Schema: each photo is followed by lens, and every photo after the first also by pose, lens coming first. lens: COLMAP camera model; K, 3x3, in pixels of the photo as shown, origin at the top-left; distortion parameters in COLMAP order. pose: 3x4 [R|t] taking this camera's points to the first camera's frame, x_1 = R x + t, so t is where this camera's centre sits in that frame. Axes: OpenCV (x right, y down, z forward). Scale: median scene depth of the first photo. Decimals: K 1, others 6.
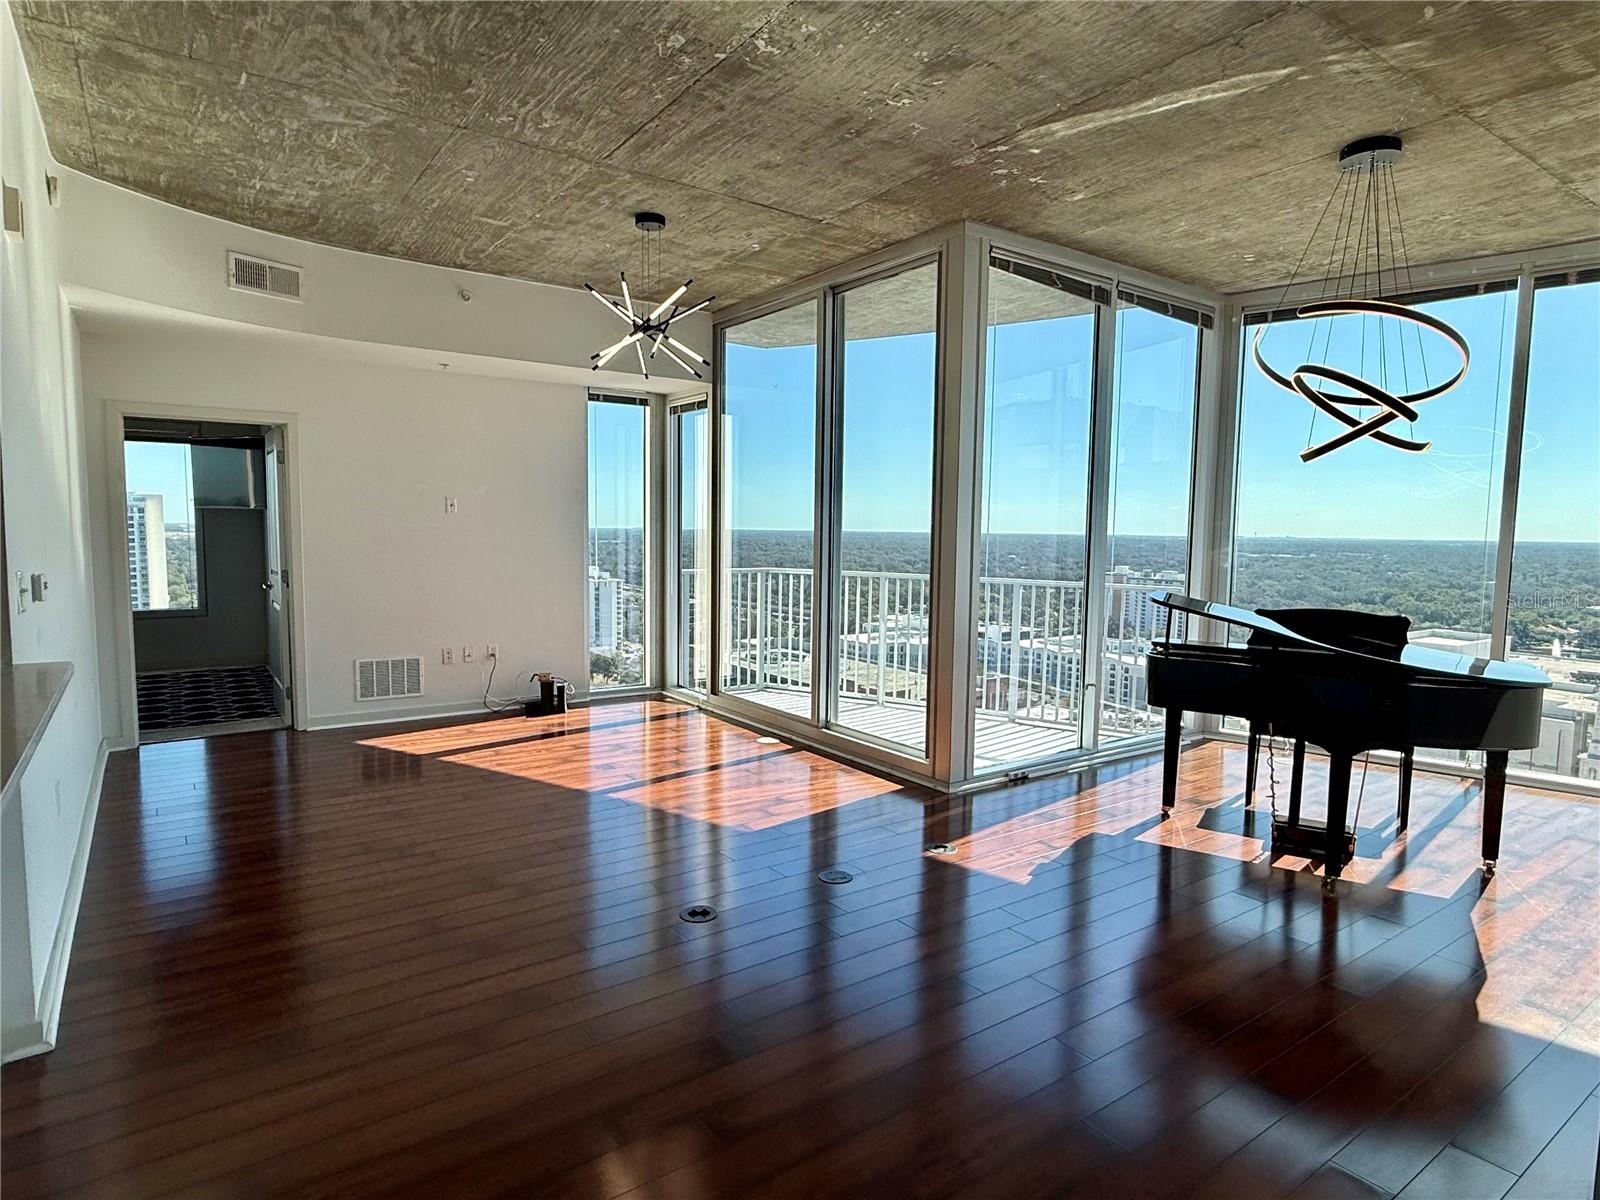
lens RADIAL K [[903.5, 0, 800.0], [0, 903.5, 600.0], [0, 0, 1]] dist [0.000019, -0.000909]
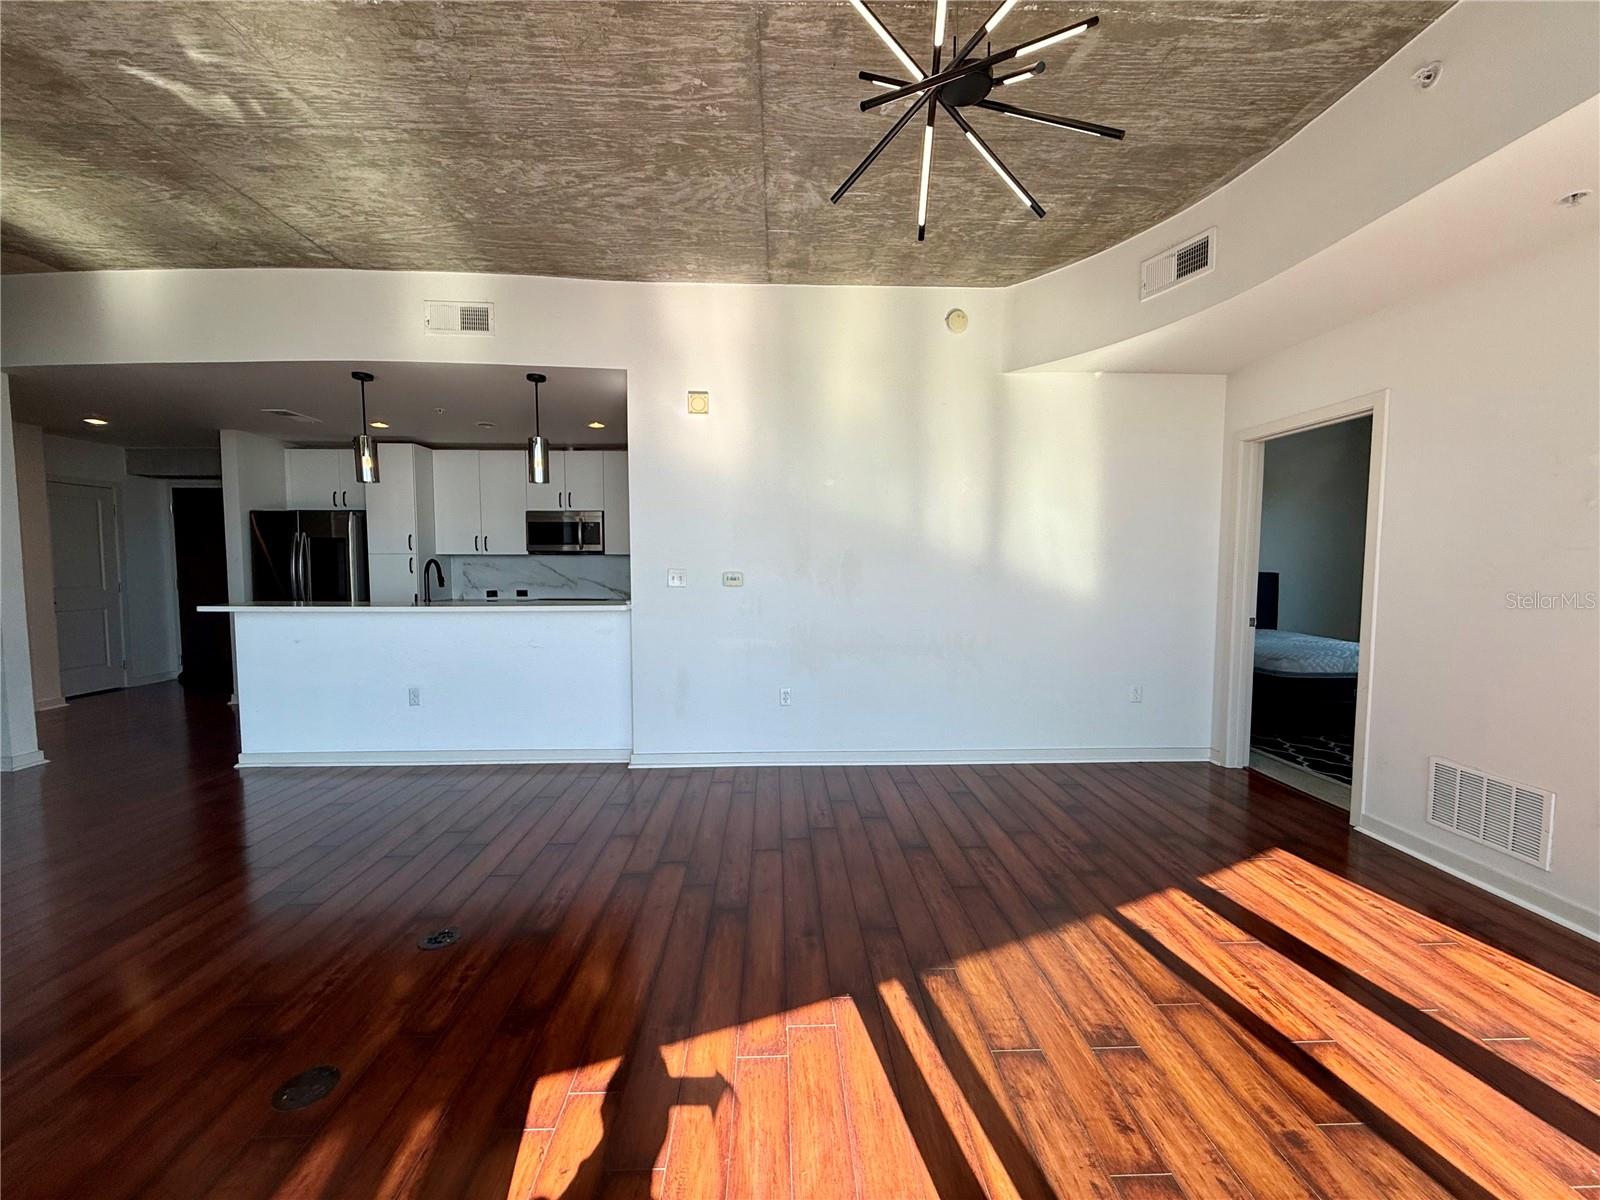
lens RADIAL K [[638.1, 0, 797.9], [0, 638.1, 601.5], [0, 0, 1]] dist [0.000635, -0.000257]
pose [[-0.552852, 0.038194, -0.832404, 0.149642], [-0.075572, 0.992534, 0.095733, -0.063013], [0.829846, 0.115832, -0.545838, 1.080696]]
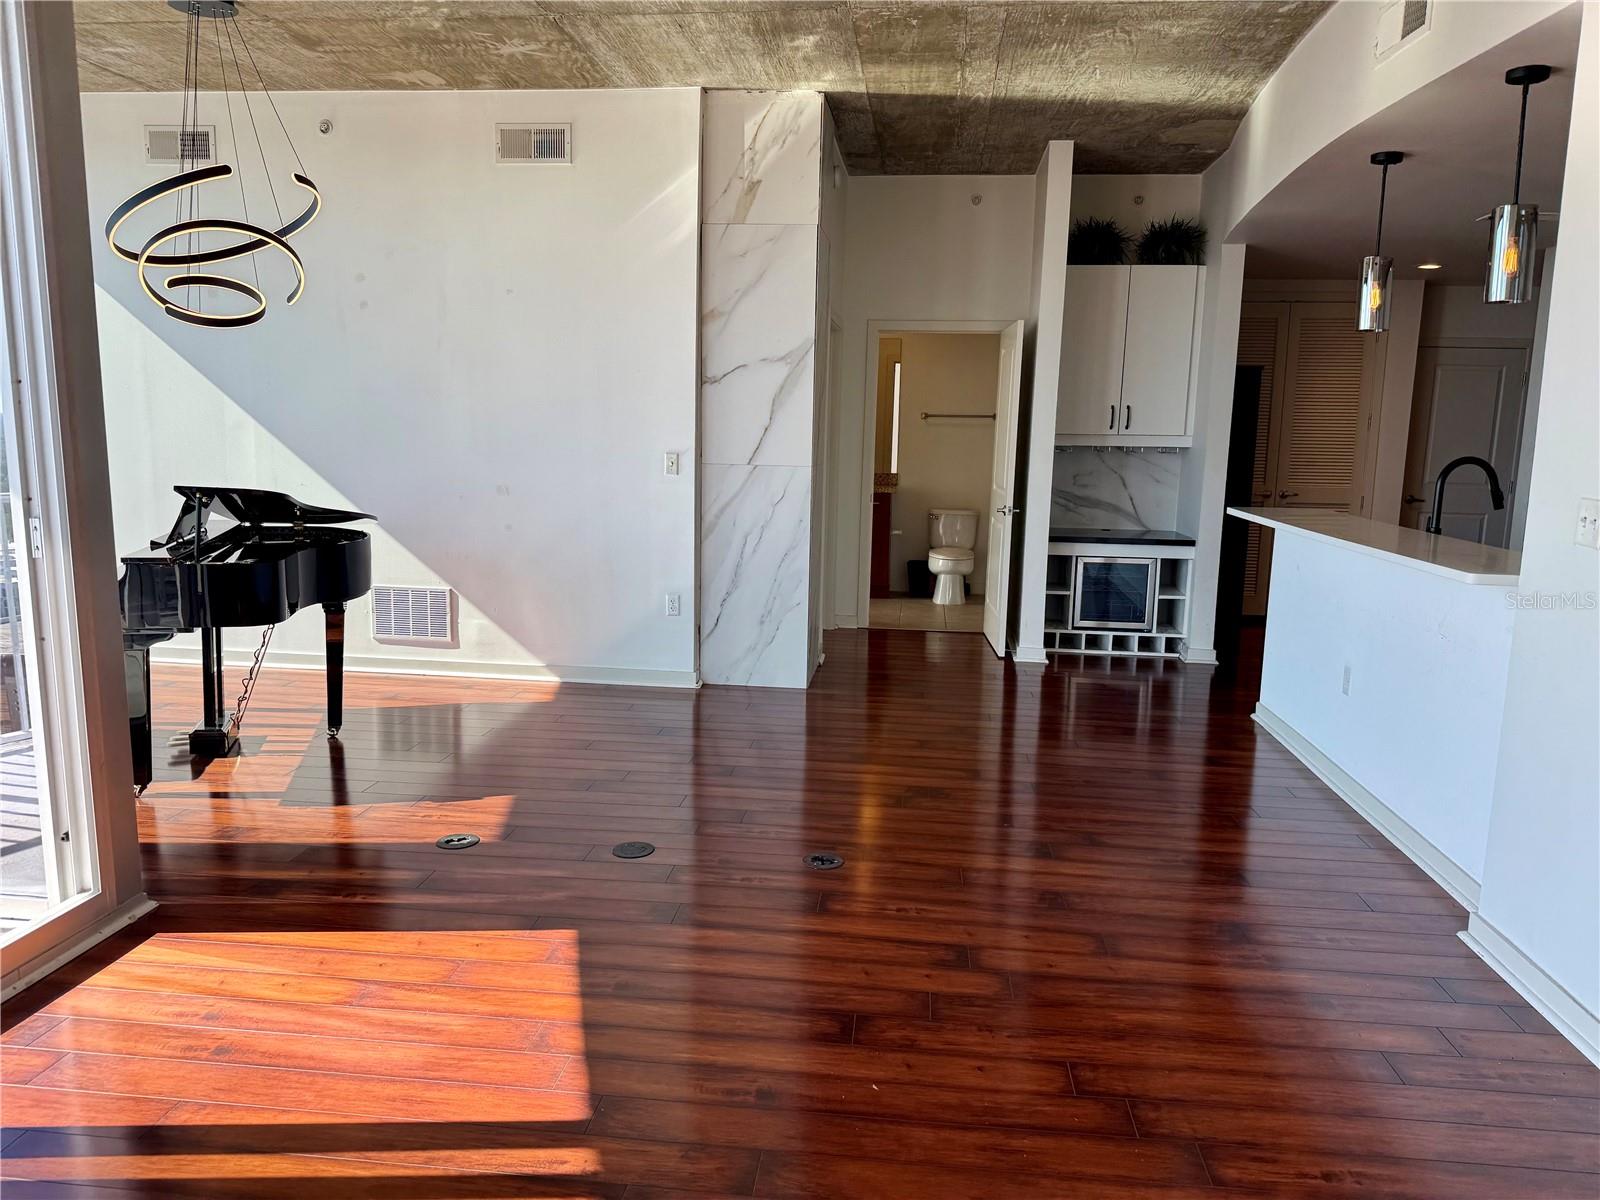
lens RADIAL K [[1119.4, 0, 802.4], [0, 1119.4, 610.5], [0, 0, 1]] dist [0.107710, -0.170446]
pose [[-0.745148, -0.137972, 0.652471, -0.521462], [0.023821, 0.972234, 0.232795, -0.100493], [-0.666474, 0.189009, -0.721171, 1.166398]]
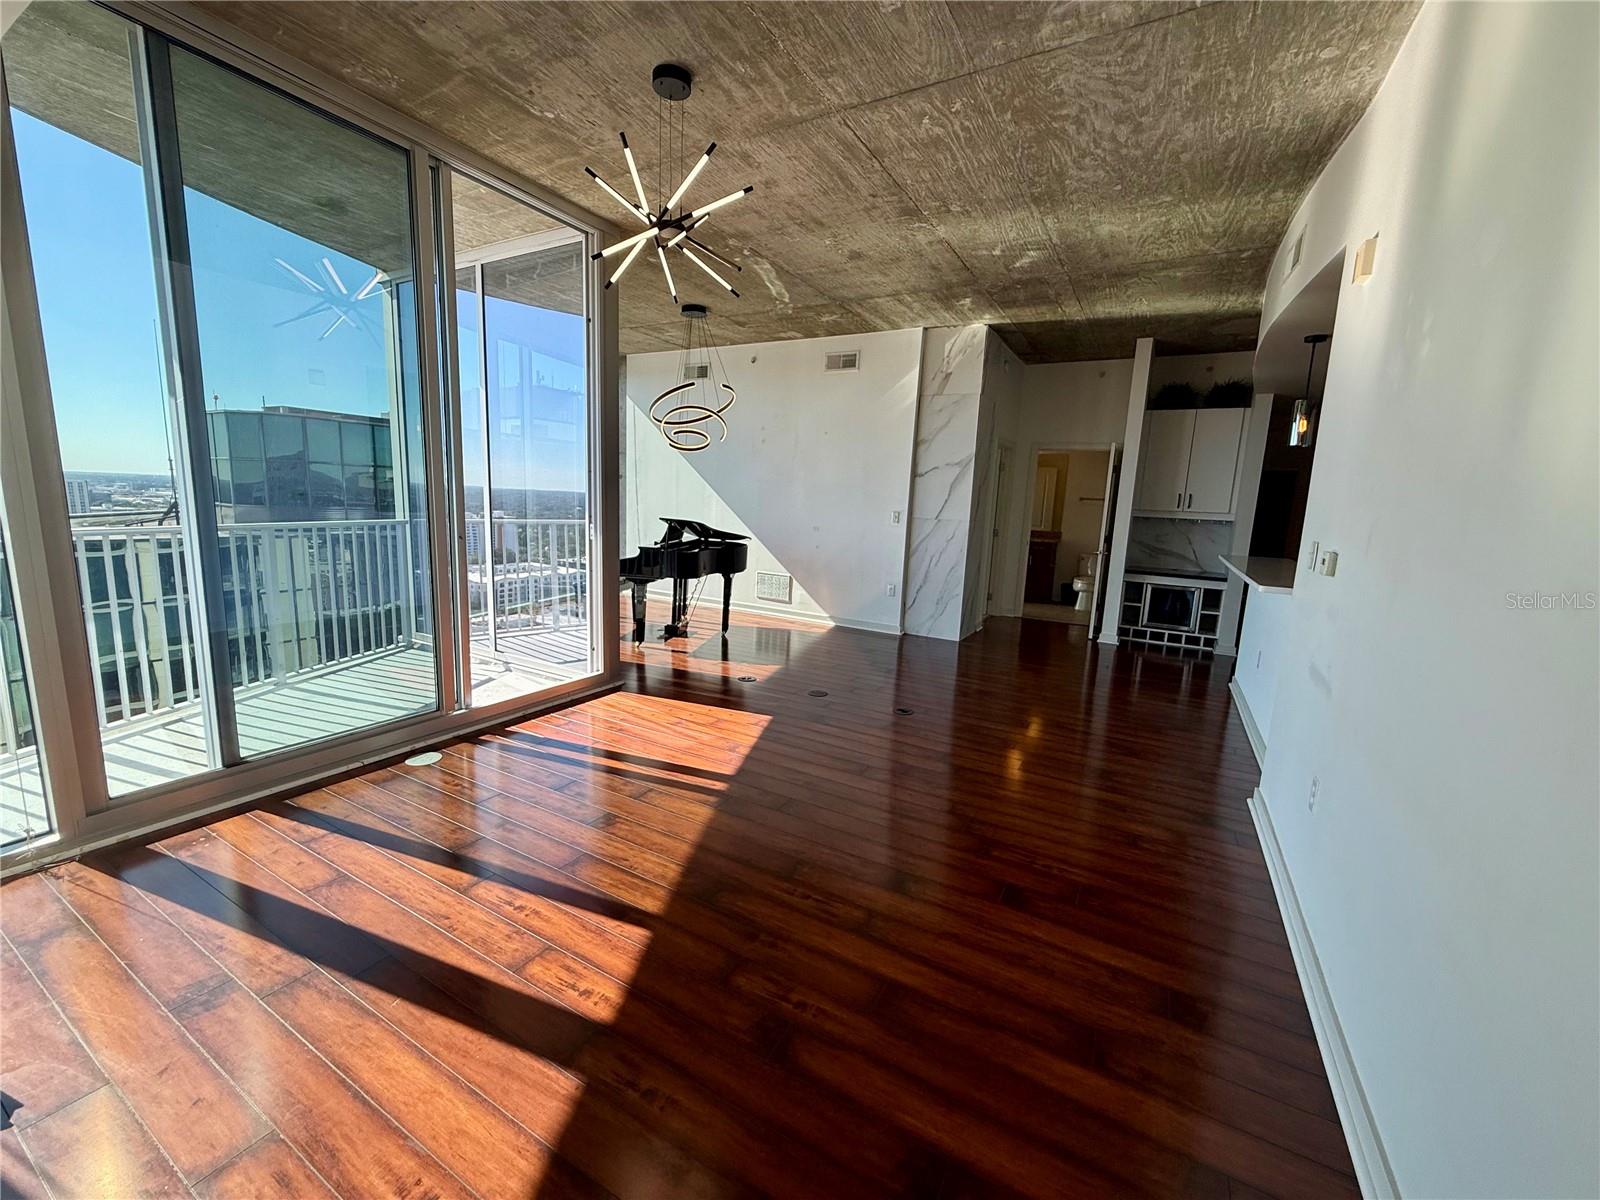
lens RADIAL K [[638.1, 0, 797.9], [0, 638.1, 601.5], [0, 0, 1]] dist [0.000635, -0.000257]
pose [[-0.421383, -0.176173, 0.889607, -0.733860], [0.027739, 0.977987, 0.206814, -0.087261], [-0.906459, 0.111825, -0.407220, 1.108608]]
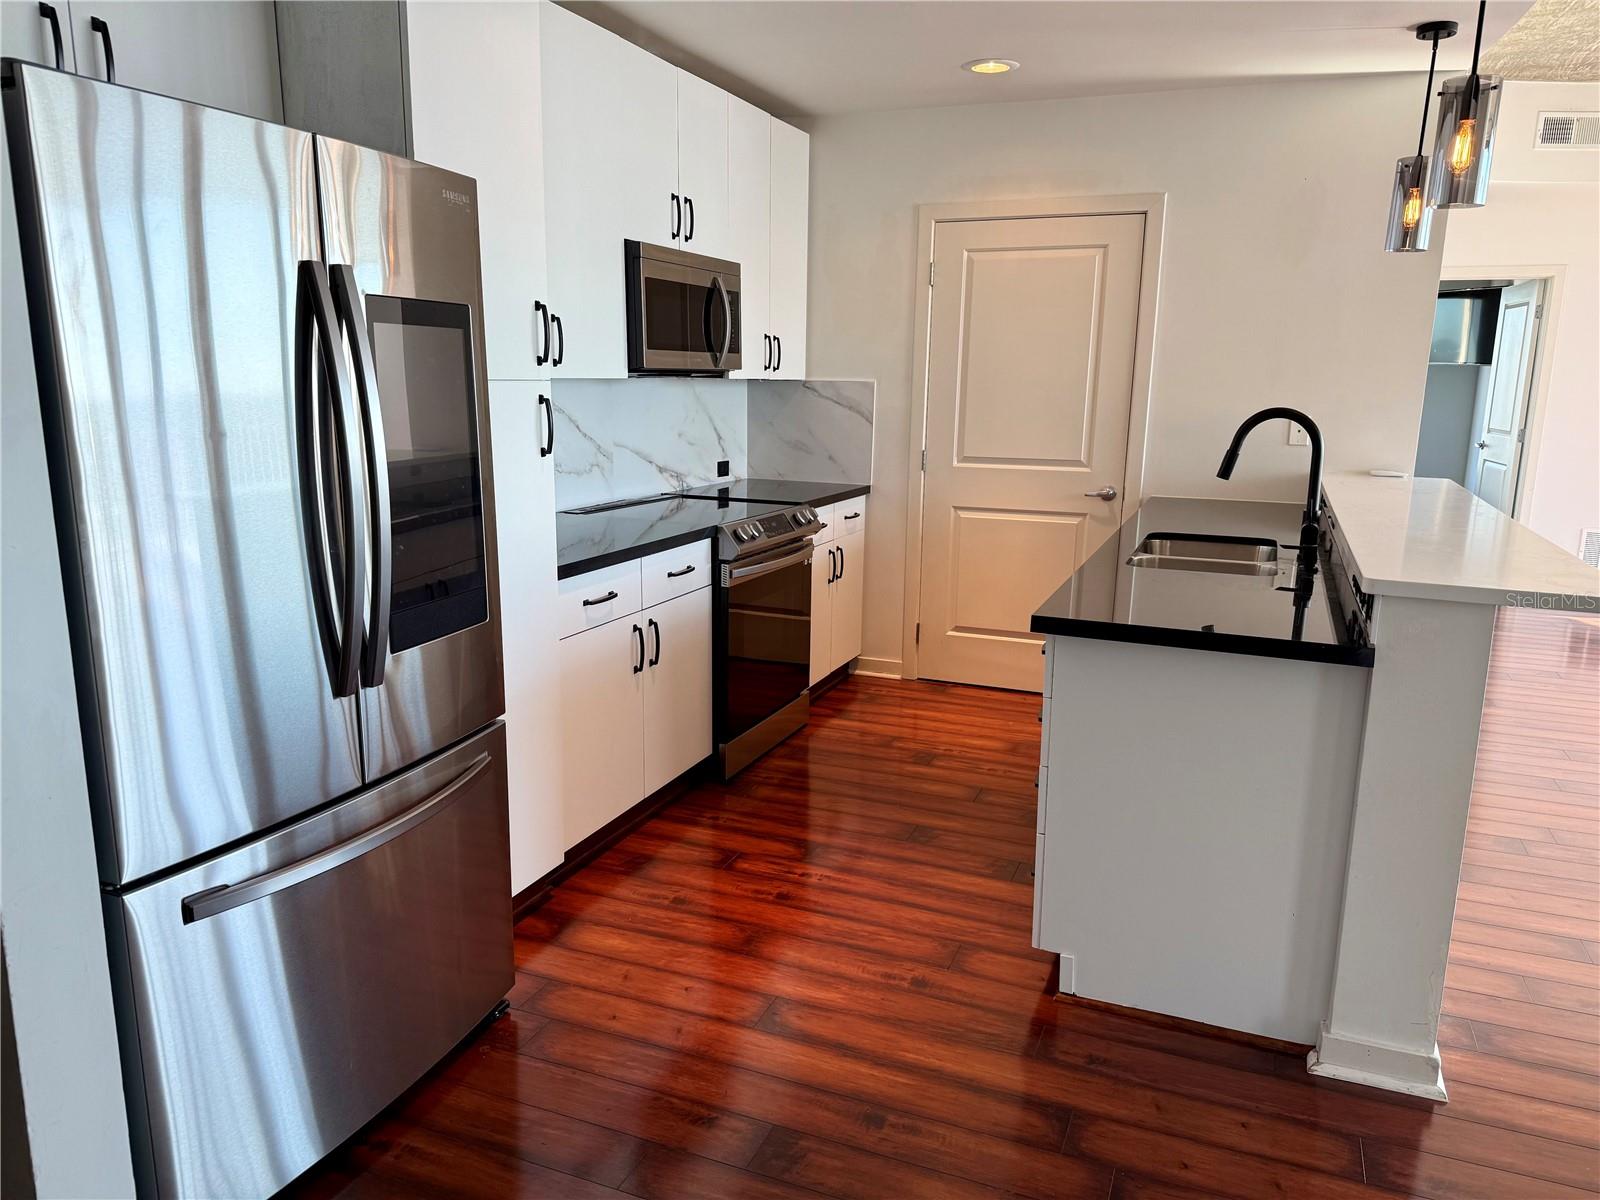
lens RADIAL K [[1119.4, 0, 802.4], [0, 1119.4, 610.5], [0, 0, 1]] dist [0.107710, -0.170446]
pose [[0.535019, 0.168645, -0.827836, 0.079938], [-0.075976, 0.985508, 0.151663, 0.037557], [0.841417, -0.018247, 0.540079, -0.397823]]
